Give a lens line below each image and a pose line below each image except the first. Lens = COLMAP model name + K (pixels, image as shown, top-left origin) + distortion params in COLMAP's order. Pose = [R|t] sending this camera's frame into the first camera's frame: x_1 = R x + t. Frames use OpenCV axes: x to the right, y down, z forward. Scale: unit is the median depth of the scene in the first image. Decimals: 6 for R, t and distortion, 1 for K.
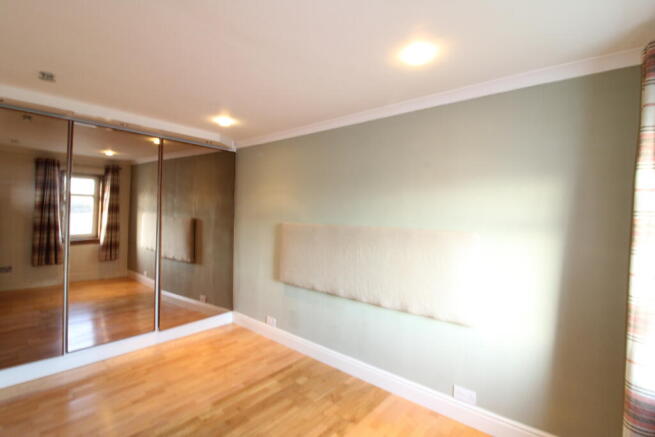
lens RADIAL K [[308.2, 0, 325.3], [0, 308.2, 221.4], [0, 0, 1]] dist [-0.005844, -0.006672]
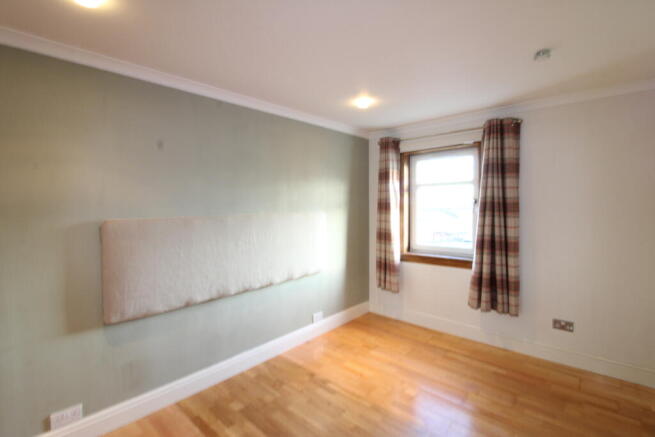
lens RADIAL K [[308.2, 0, 325.2], [0, 308.2, 213.1], [0, 0, 1]] dist [-0.005844, -0.006672]
pose [[0.033273, -0.051604, 0.998113, -0.918169], [0.046065, 0.997684, 0.050047, -0.030188], [-0.998384, 0.044313, 0.035574, 0.756379]]
